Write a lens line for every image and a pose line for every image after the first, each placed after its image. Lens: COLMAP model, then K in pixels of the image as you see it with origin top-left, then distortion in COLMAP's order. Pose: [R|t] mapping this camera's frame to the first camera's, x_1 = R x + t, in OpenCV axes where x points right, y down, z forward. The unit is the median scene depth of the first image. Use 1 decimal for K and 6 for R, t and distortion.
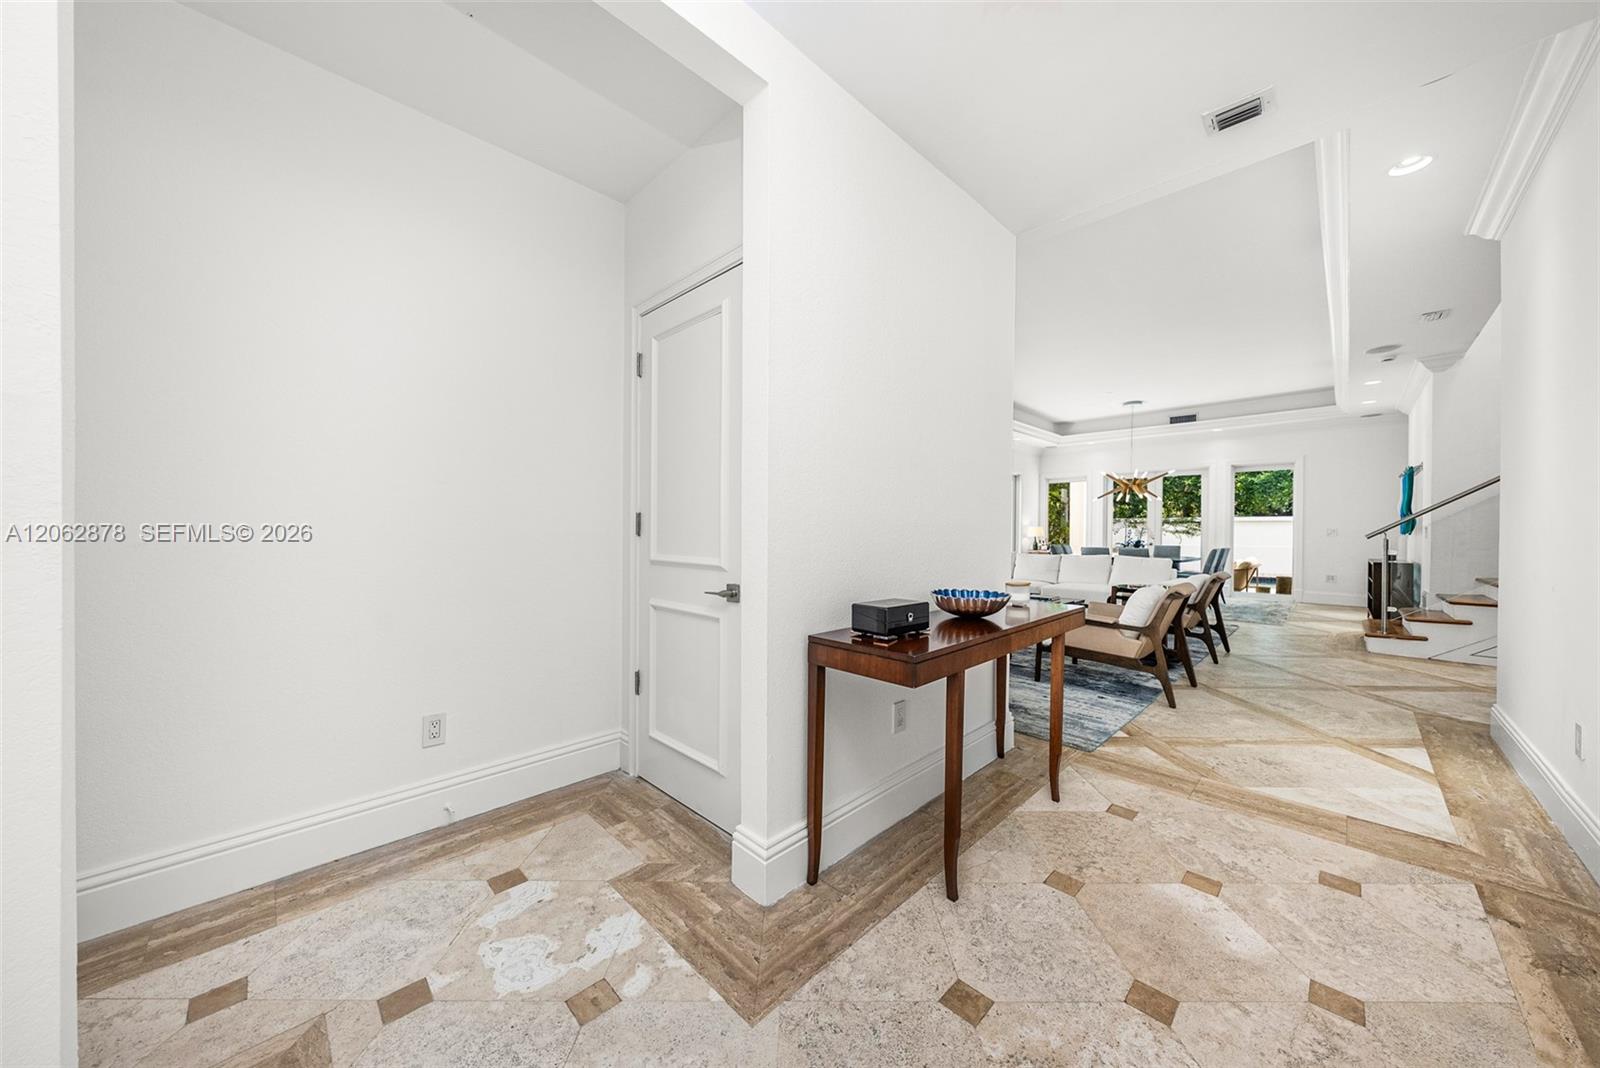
lens RADIAL K [[544.3, 0, 808.0], [0, 544.3, 533.7], [0, 0, 1]] dist [-0.002184, 0.000752]
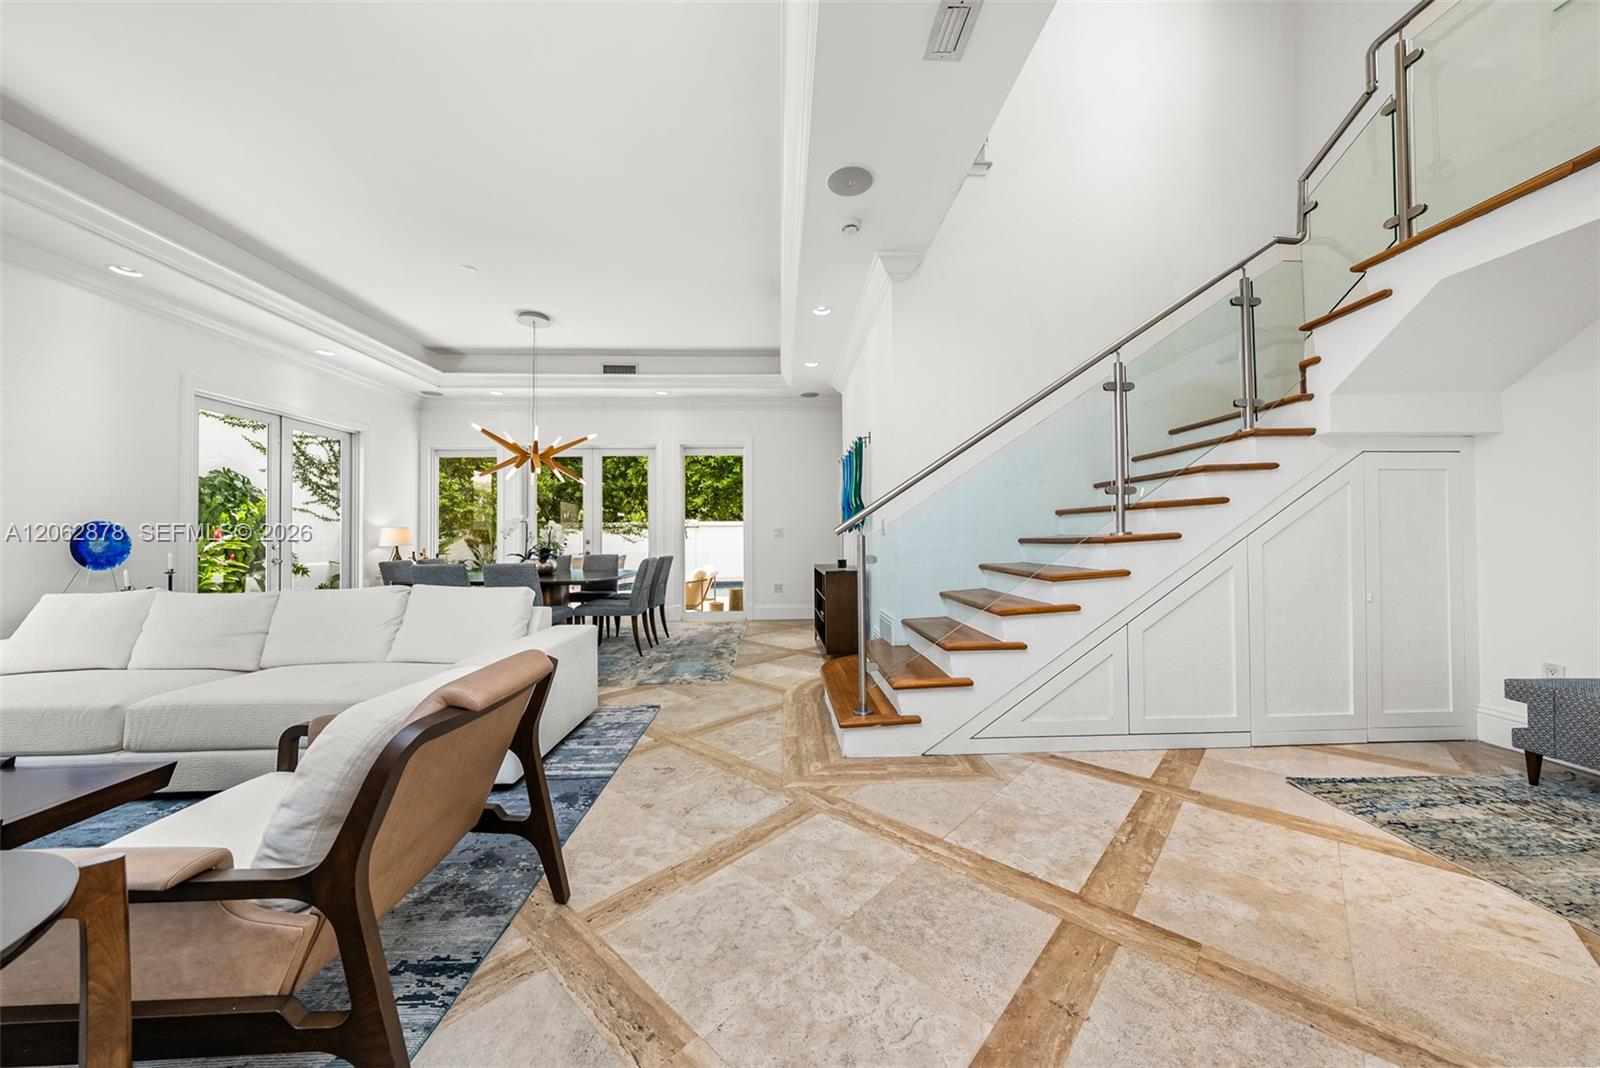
lens RADIAL K [[544.3, 0, 805.0], [0, 544.3, 532.6], [0, 0, 1]] dist [-0.002184, 0.000752]
pose [[0.677551, -0.003885, 0.735465, 0.343134], [0.017682, 0.999783, -0.011009, 0.006519], [-0.735263, 0.020464, 0.677473, 0.367833]]
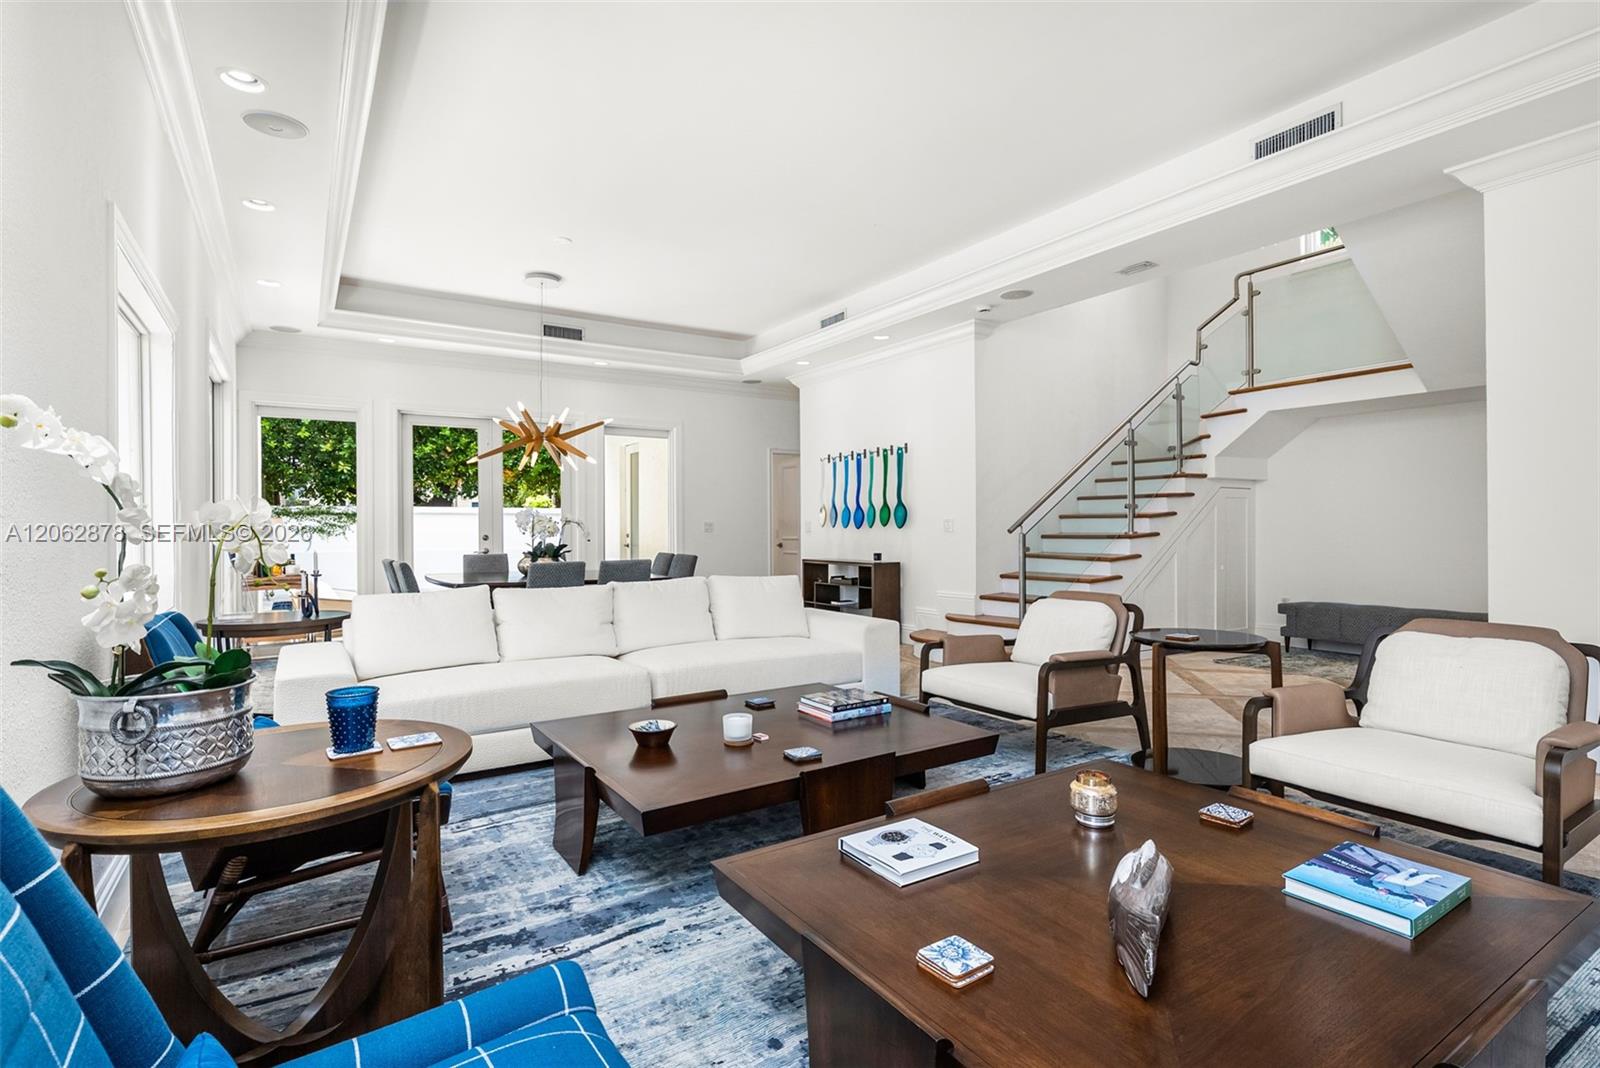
lens RADIAL K [[782.7, 0, 805.2], [0, 782.7, 531.9], [0, 0, 1]] dist [0.006788, 0.000226]
pose [[0.219478, -0.012105, 0.975542, -0.065421], [0.013072, 0.999870, 0.009466, -0.003890], [-0.975530, 0.010675, 0.219607, 0.568837]]
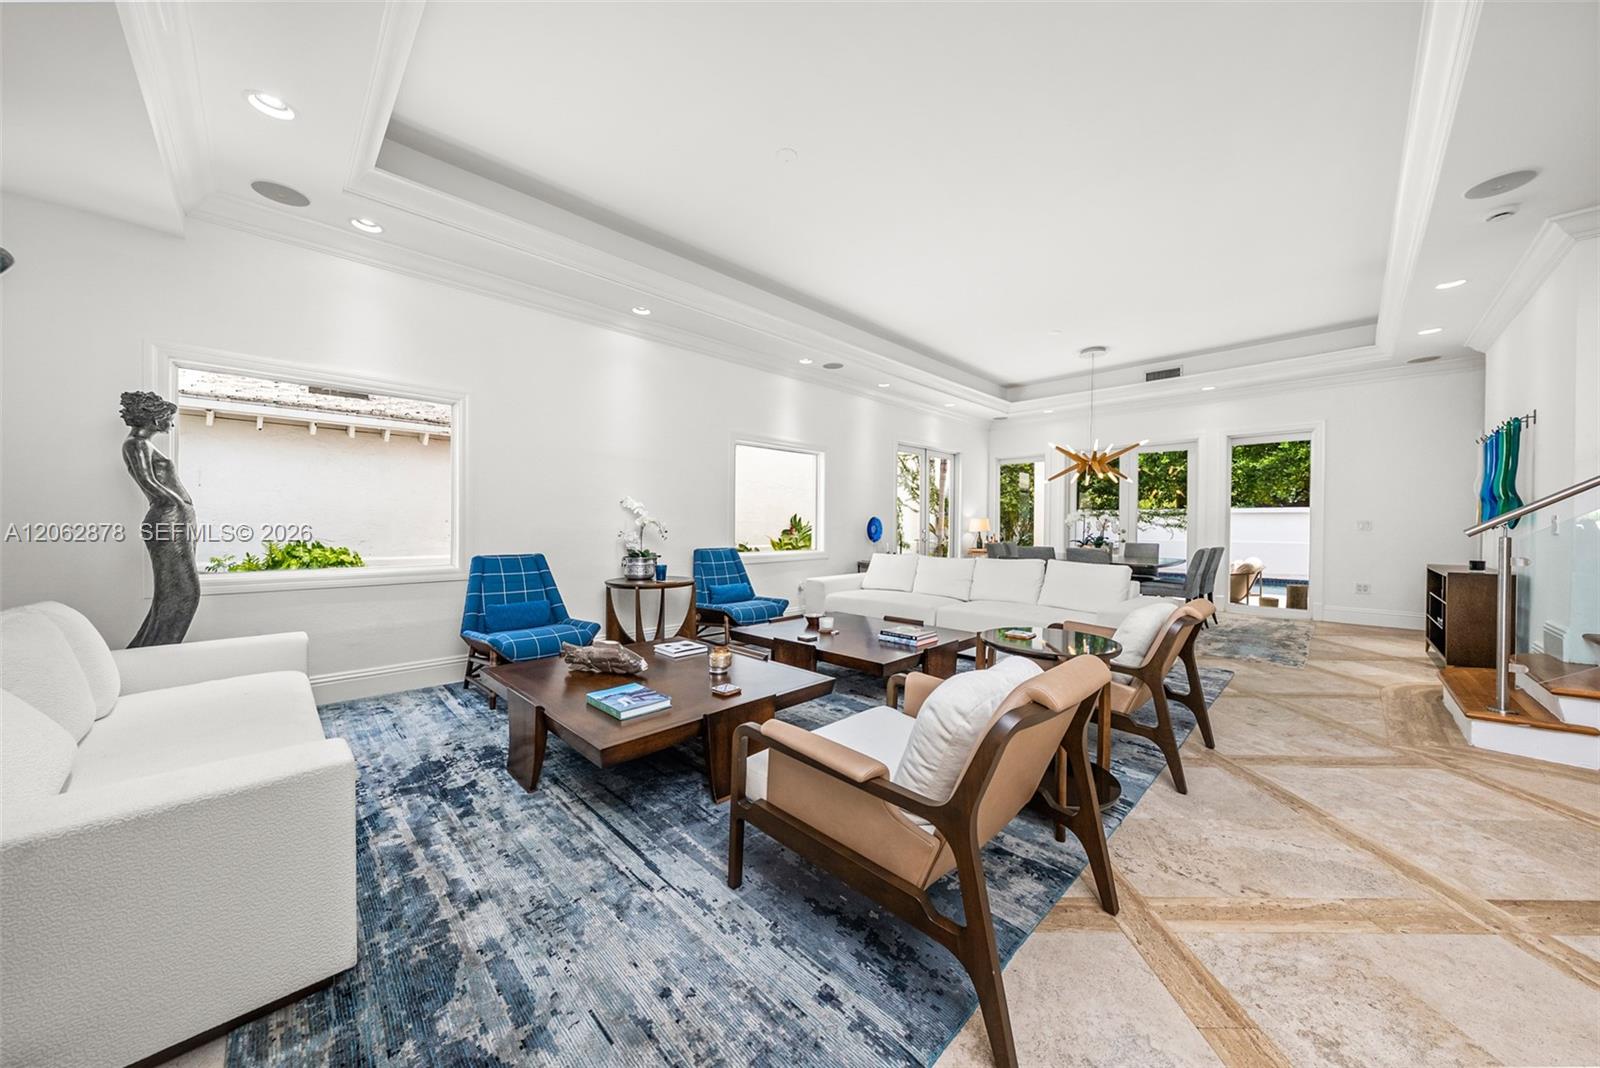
lens RADIAL K [[544.3, 0, 809.8], [0, 544.3, 530.5], [0, 0, 1]] dist [-0.002184, 0.000752]
pose [[0.999999, -0.000945, 0.000666, 0.203423], [0.000942, 0.999987, 0.004927, 0.000071], [-0.000670, -0.004927, 0.999988, 0.251237]]
